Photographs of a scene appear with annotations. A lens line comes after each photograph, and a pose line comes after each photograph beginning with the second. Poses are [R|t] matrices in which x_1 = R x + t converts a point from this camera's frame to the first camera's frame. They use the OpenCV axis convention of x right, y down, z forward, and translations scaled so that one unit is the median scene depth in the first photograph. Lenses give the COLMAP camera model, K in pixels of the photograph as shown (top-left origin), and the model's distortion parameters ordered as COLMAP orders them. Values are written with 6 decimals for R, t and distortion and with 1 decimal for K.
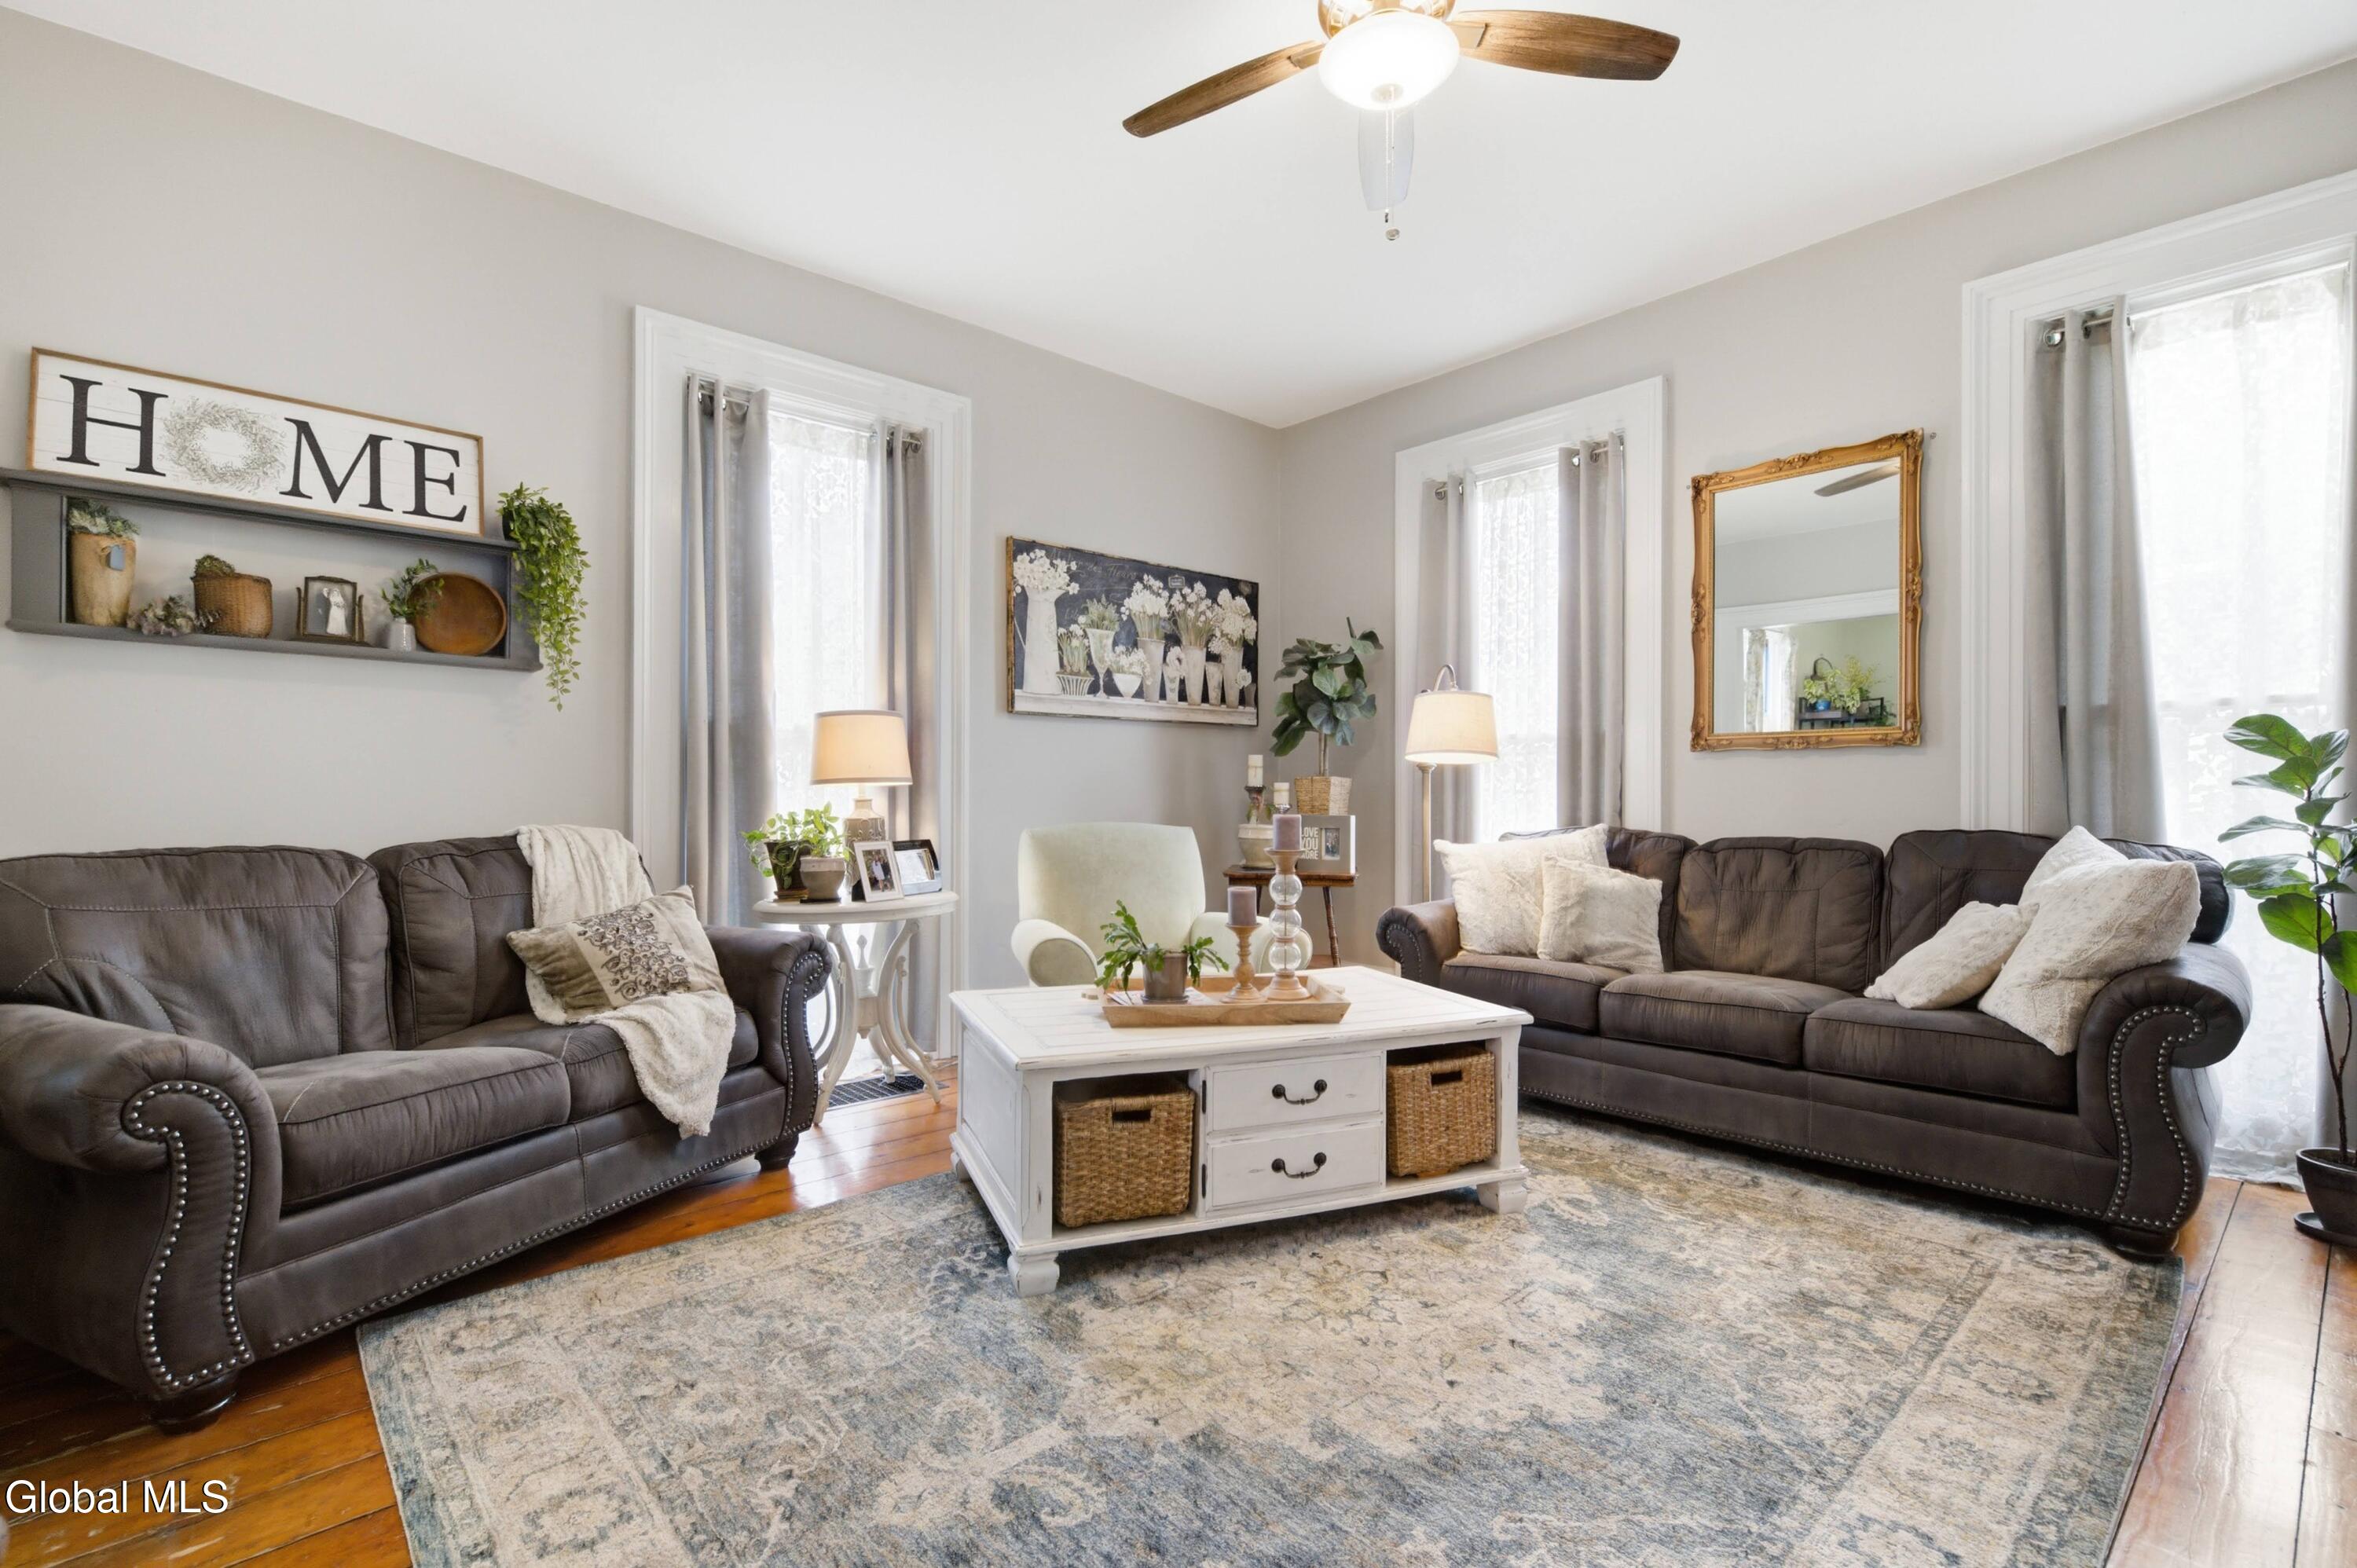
lens RADIAL K [[1097.0, 0, 1178.5], [0, 1097.0, 784.0], [0, 0, 1]] dist [0.000627, -0.000483]
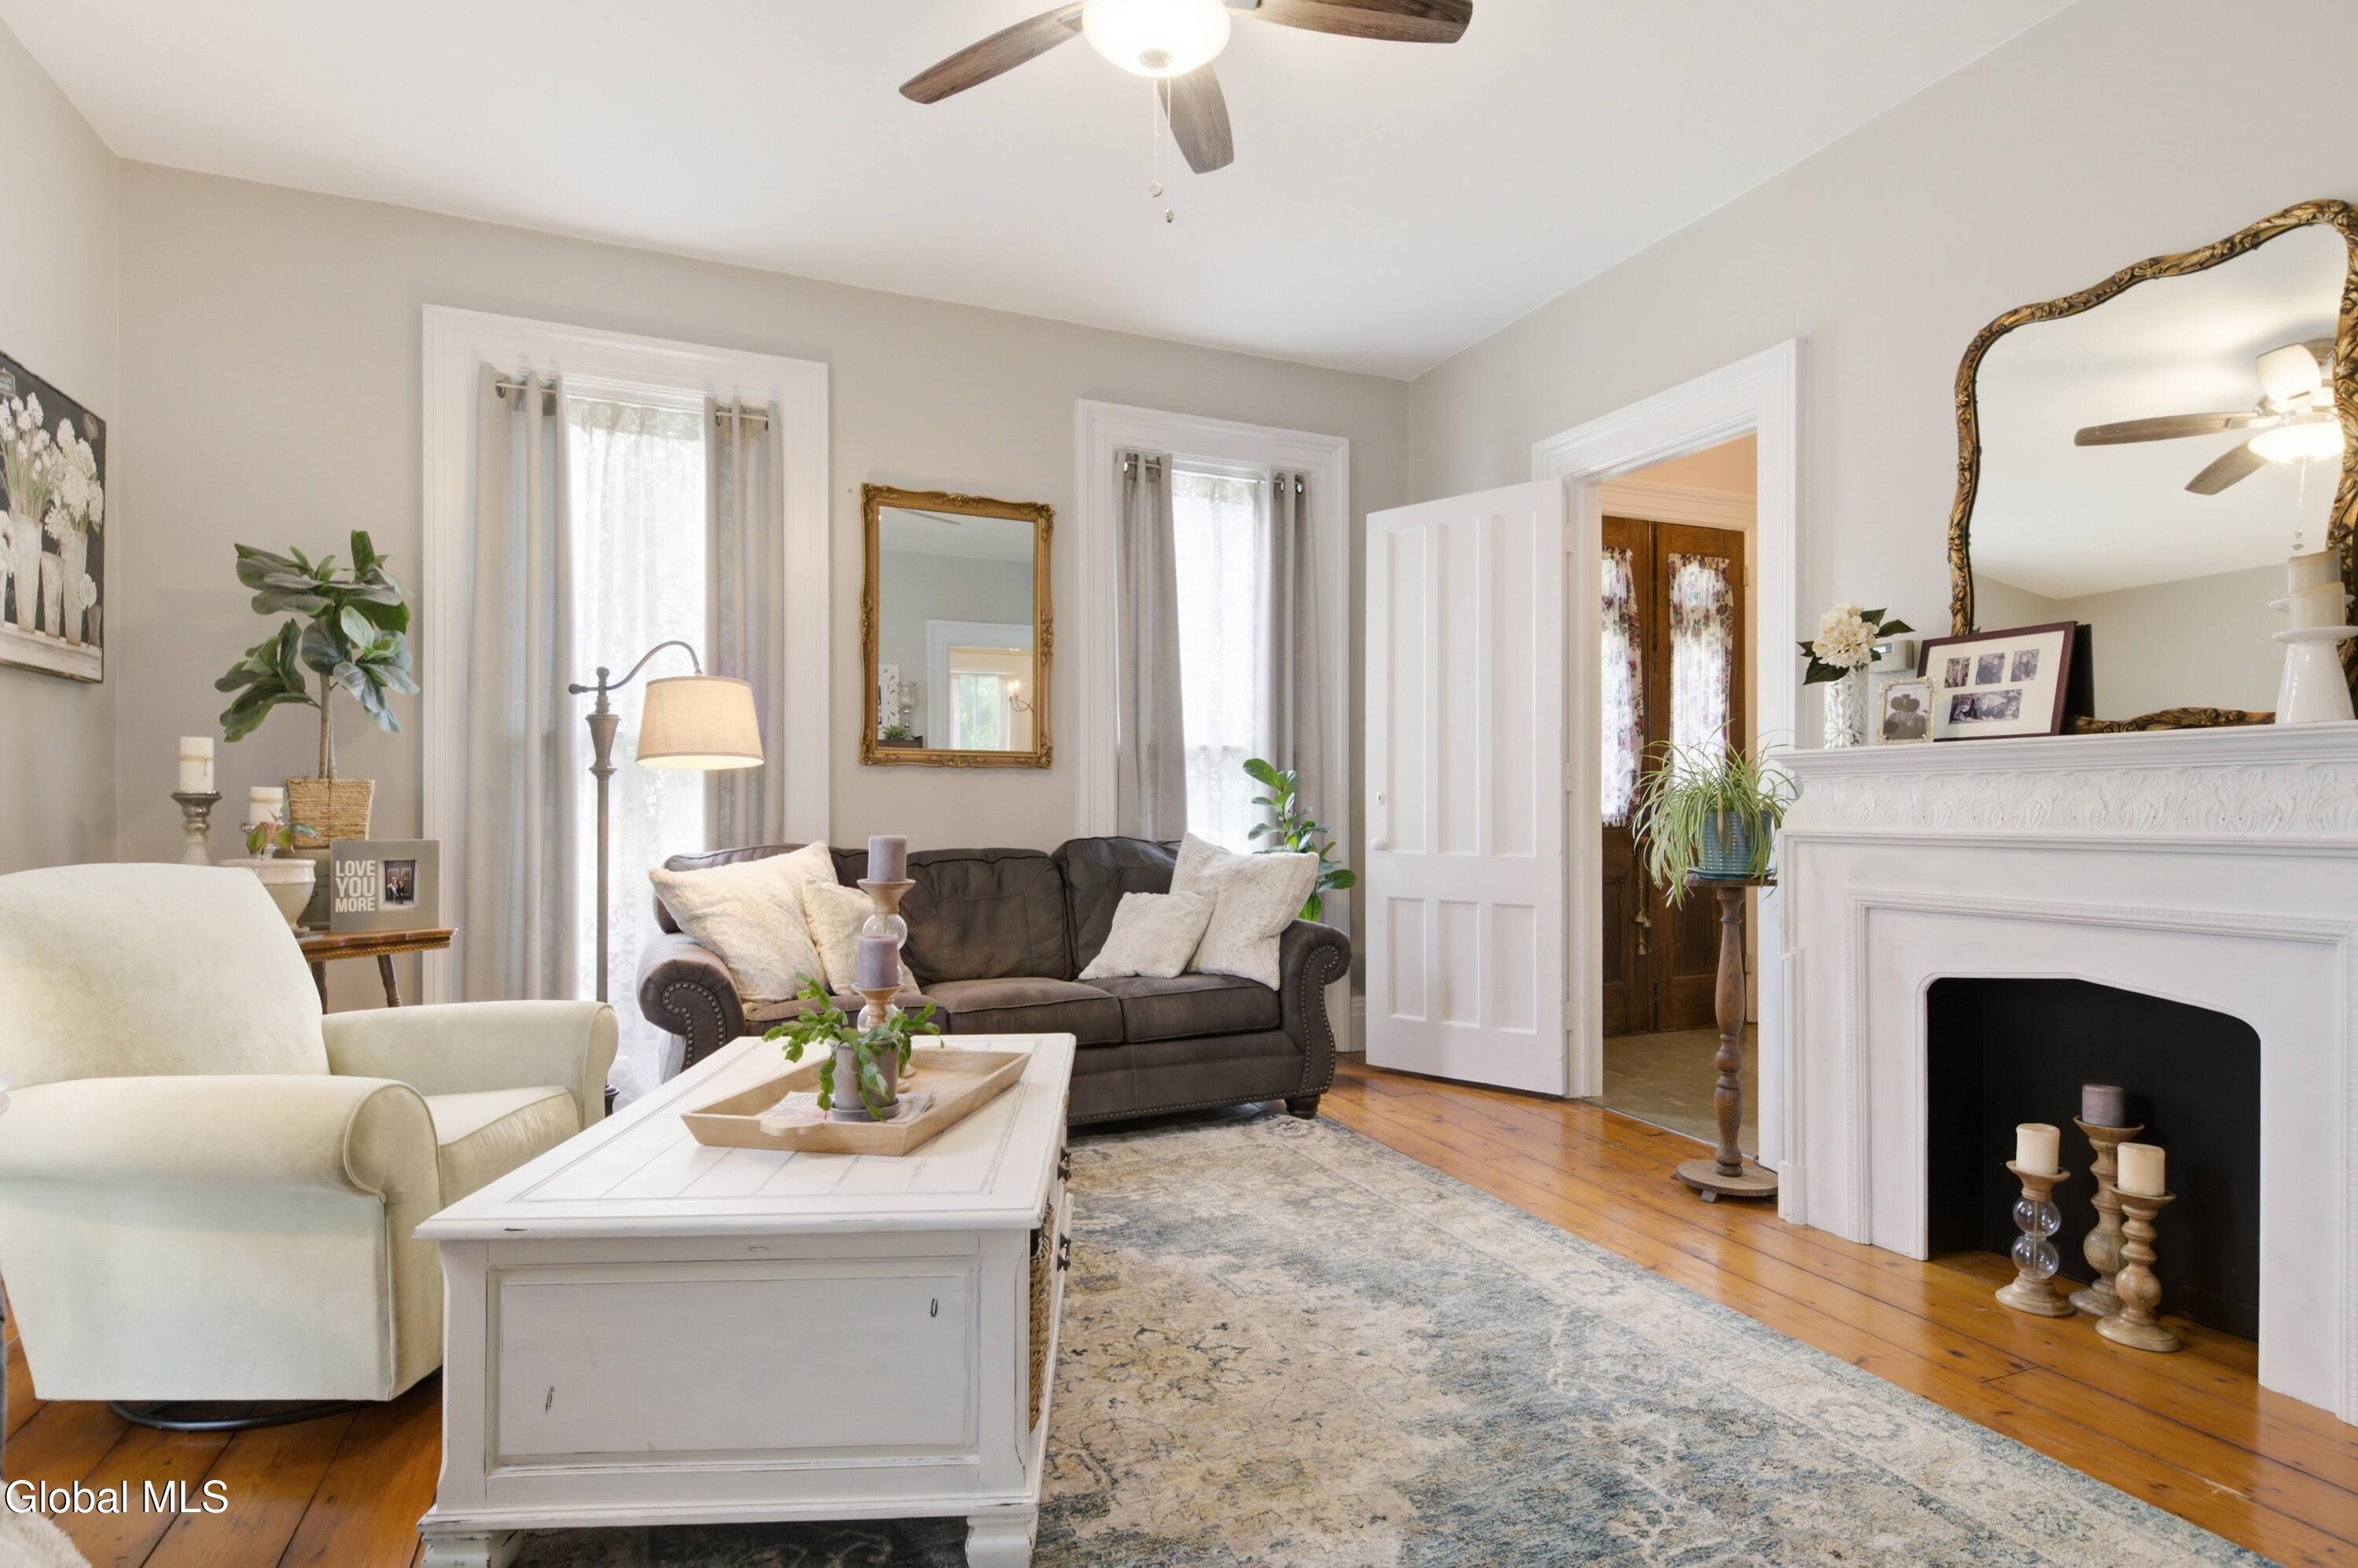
lens RADIAL K [[1227.4, 0, 1179.0], [0, 1227.4, 784.0], [0, 0, 1]] dist [0.003956, -0.000068]
pose [[0.288779, 0.019895, 0.957189, -0.581672], [-0.011303, 0.999785, -0.017371, 0.004370], [-0.957329, -0.005802, 0.288942, 0.492875]]
